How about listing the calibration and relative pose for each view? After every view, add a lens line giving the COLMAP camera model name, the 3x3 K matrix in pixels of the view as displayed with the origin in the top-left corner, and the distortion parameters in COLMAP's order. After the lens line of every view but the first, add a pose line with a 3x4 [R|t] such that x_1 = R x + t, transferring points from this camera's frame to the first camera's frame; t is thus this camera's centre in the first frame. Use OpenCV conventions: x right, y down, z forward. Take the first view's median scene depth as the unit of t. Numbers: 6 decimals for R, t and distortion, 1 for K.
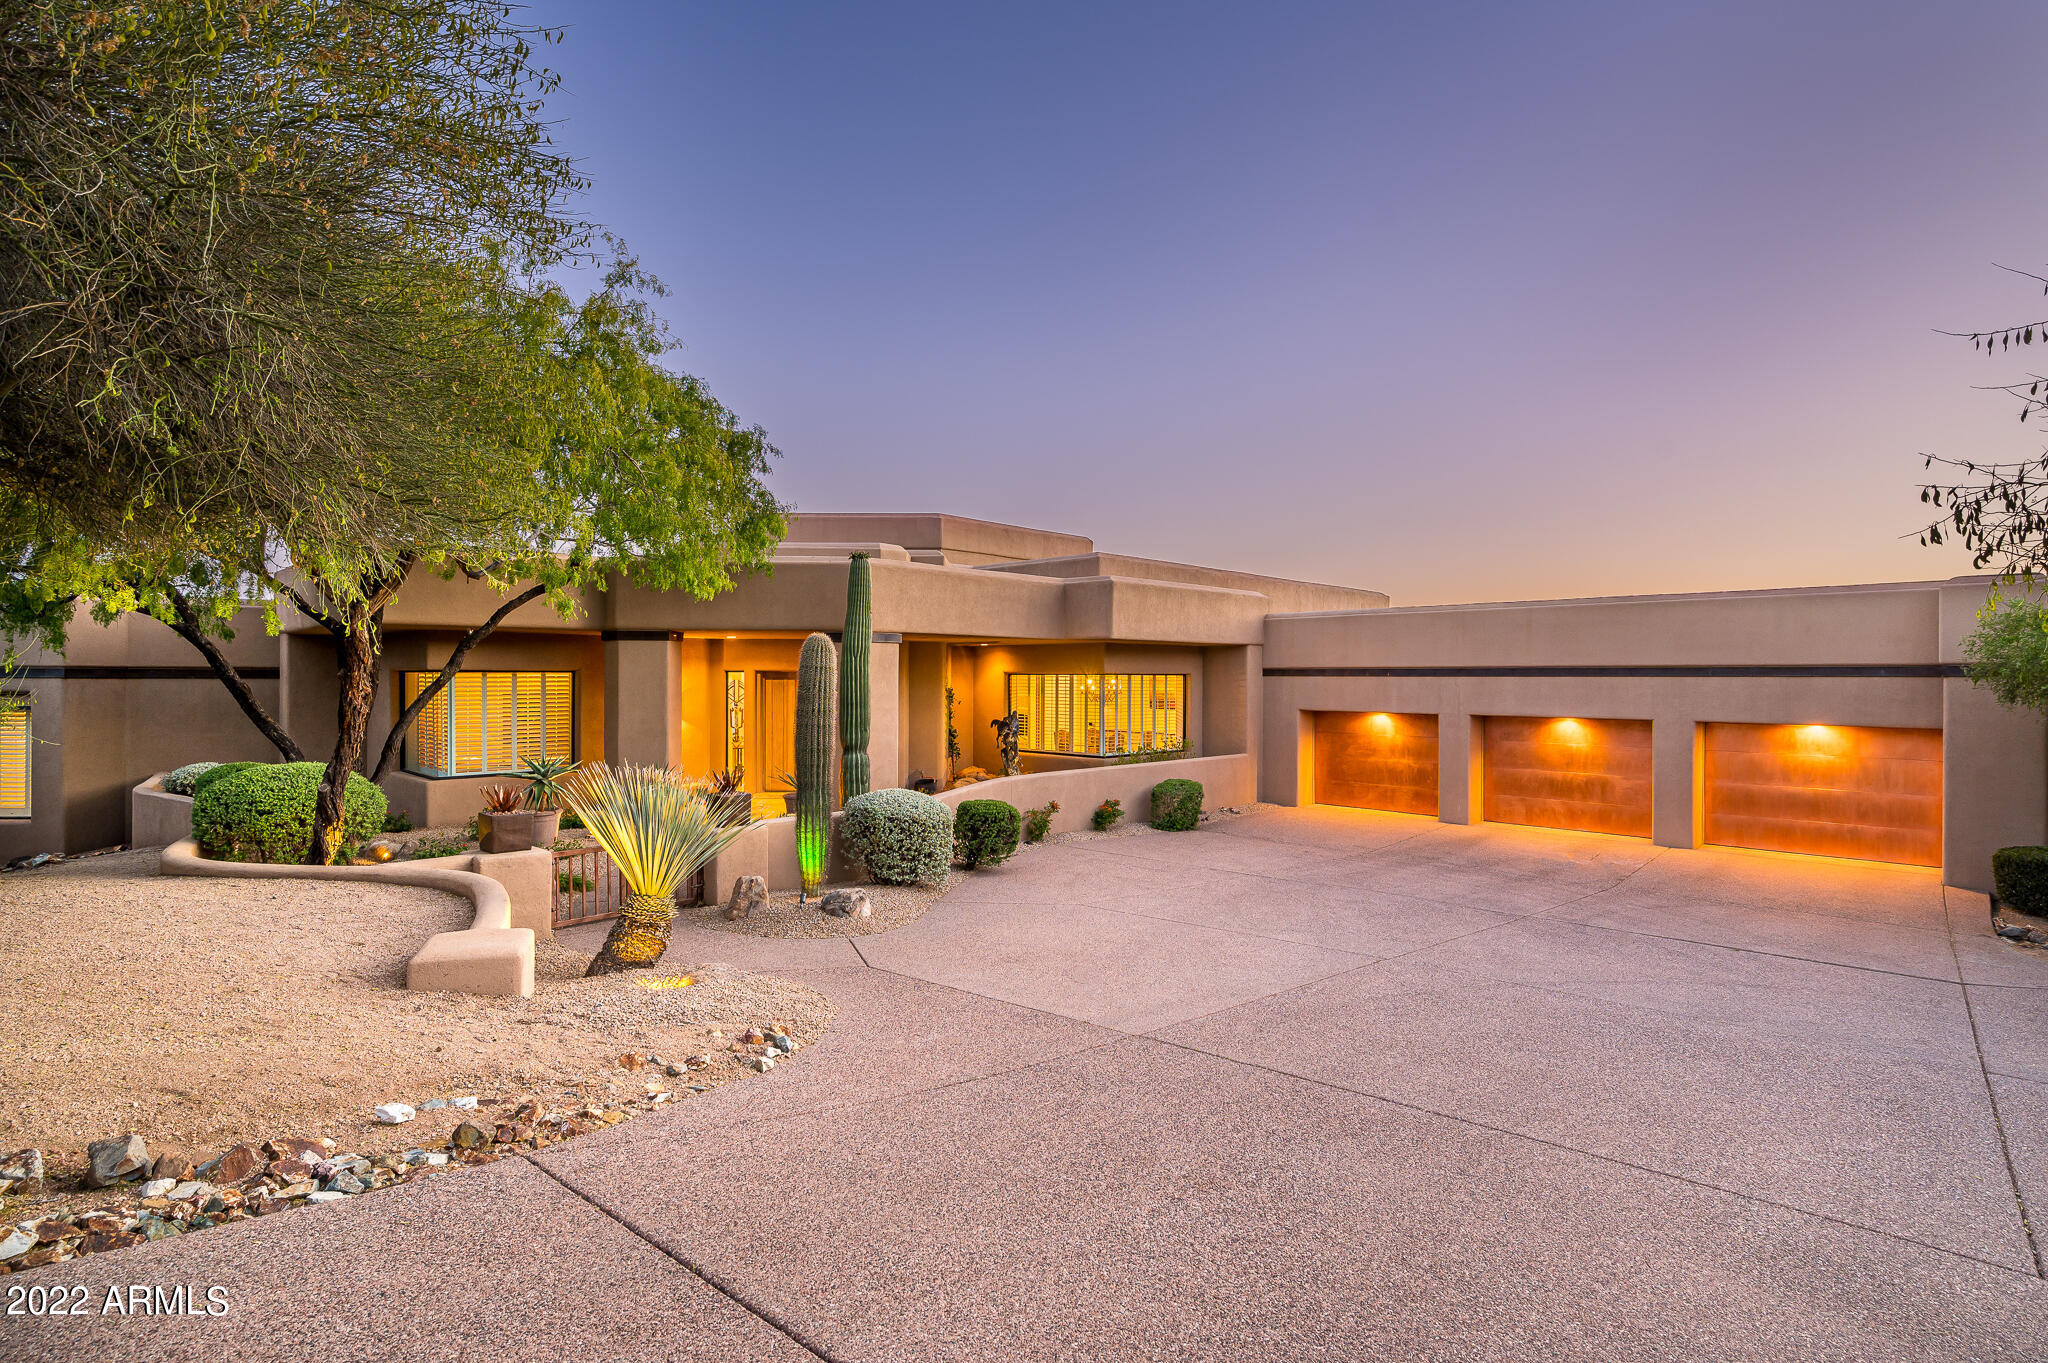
lens RADIAL K [[974.9, 0, 1024.0], [0, 974.9, 681.5], [0, 0, 1]] dist [0.001471, 0.000253]
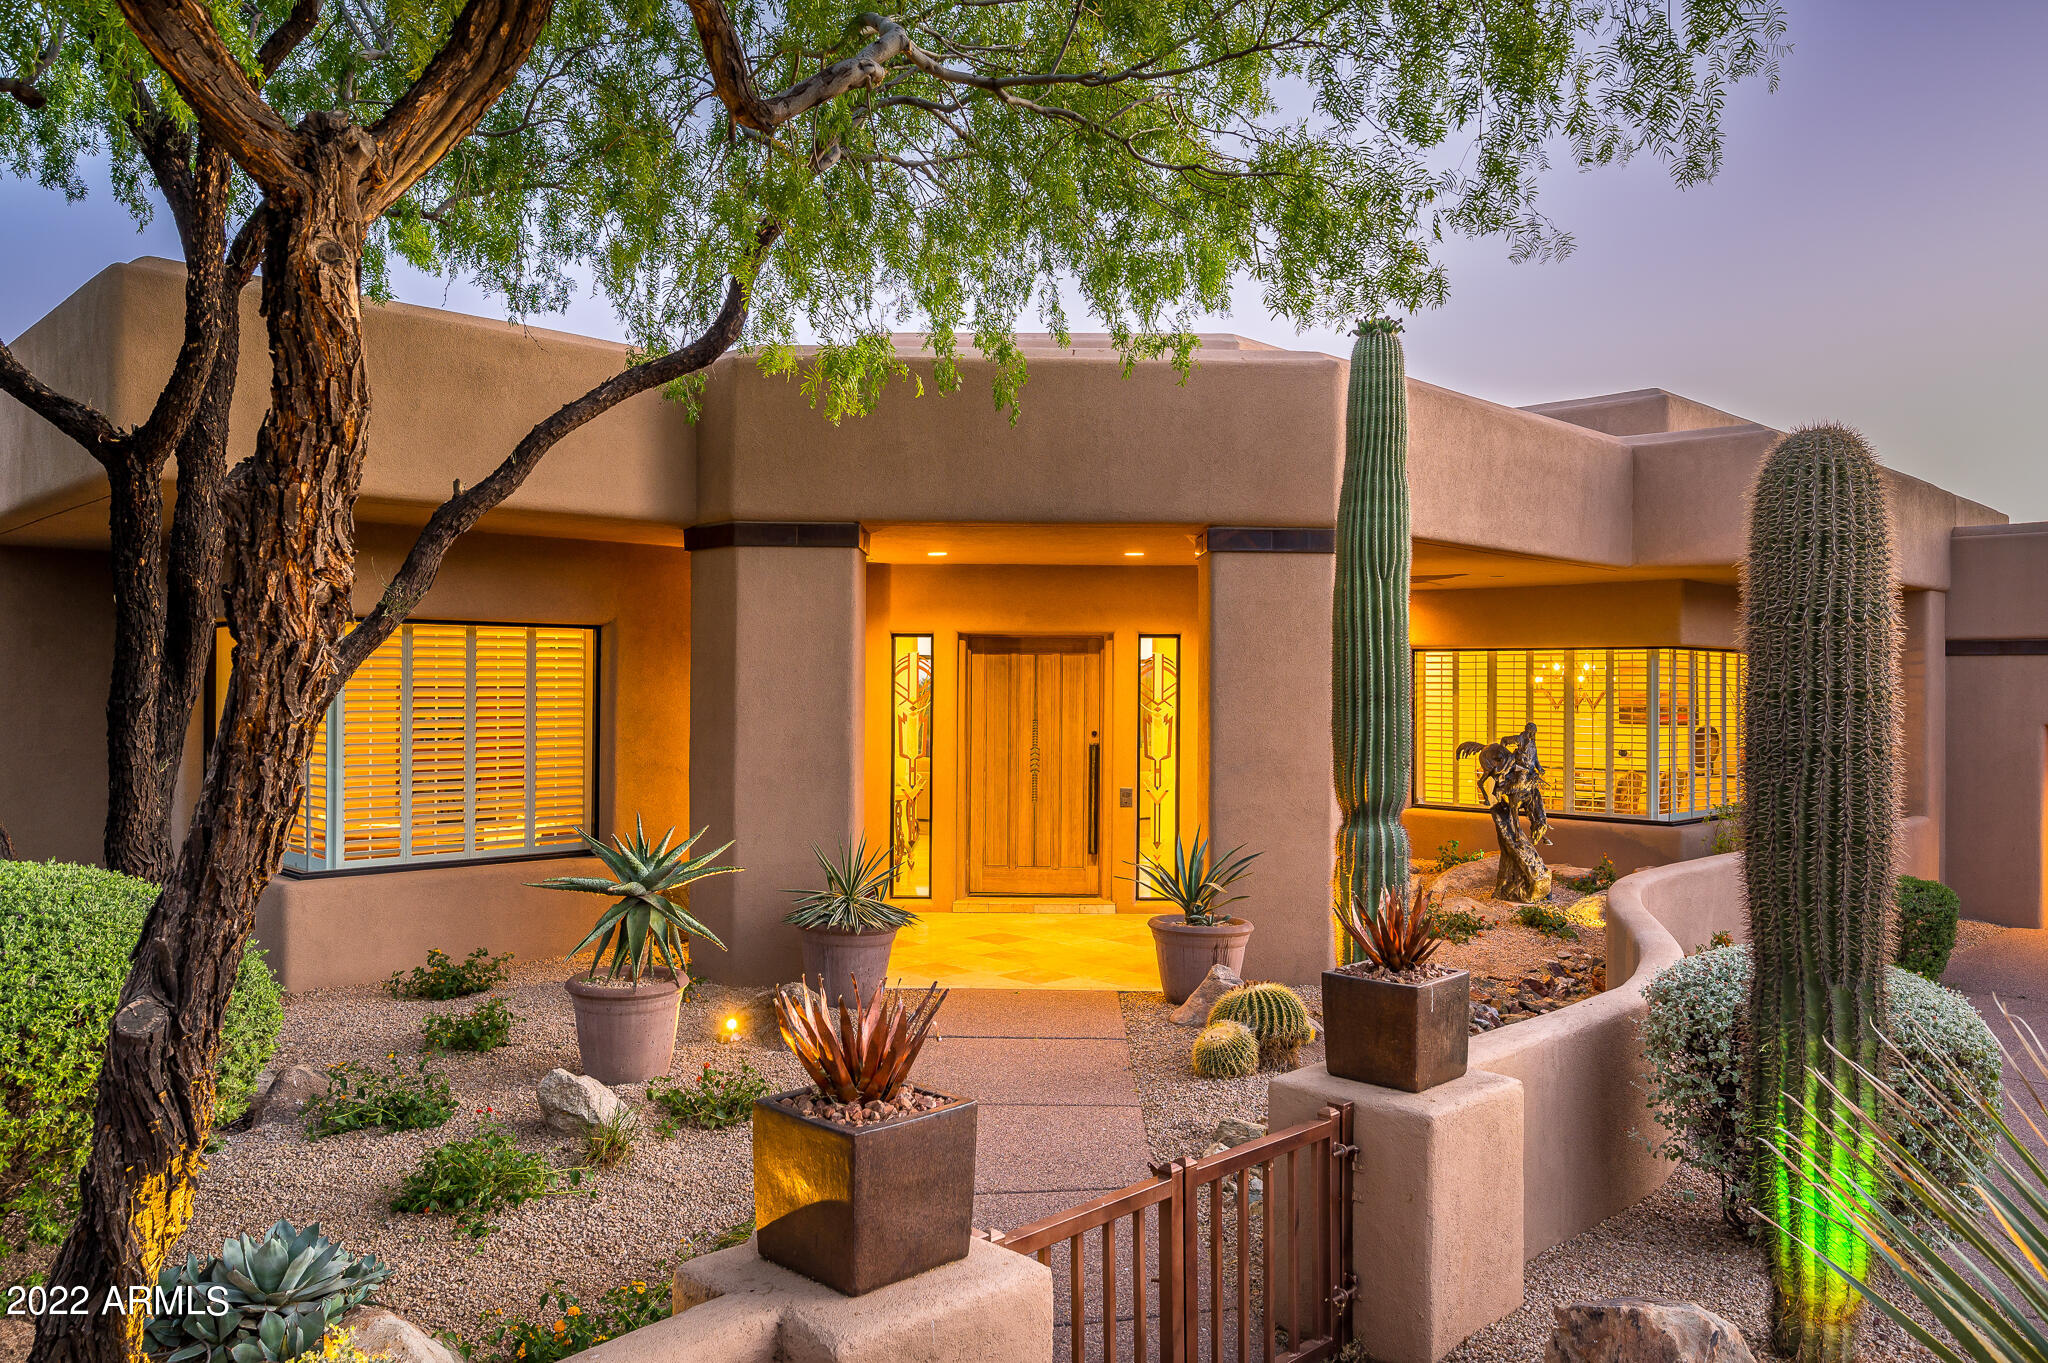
lens RADIAL K [[1468.3, 0, 1024.0], [0, 1468.3, 681.5], [0, 0, 1]] dist [0.038404, -0.000166]
pose [[0.999913, 0.005170, -0.012094, -0.262413], [-0.005226, 0.999976, -0.004586, 0.016708], [0.012070, 0.004648, 0.999916, 0.338774]]
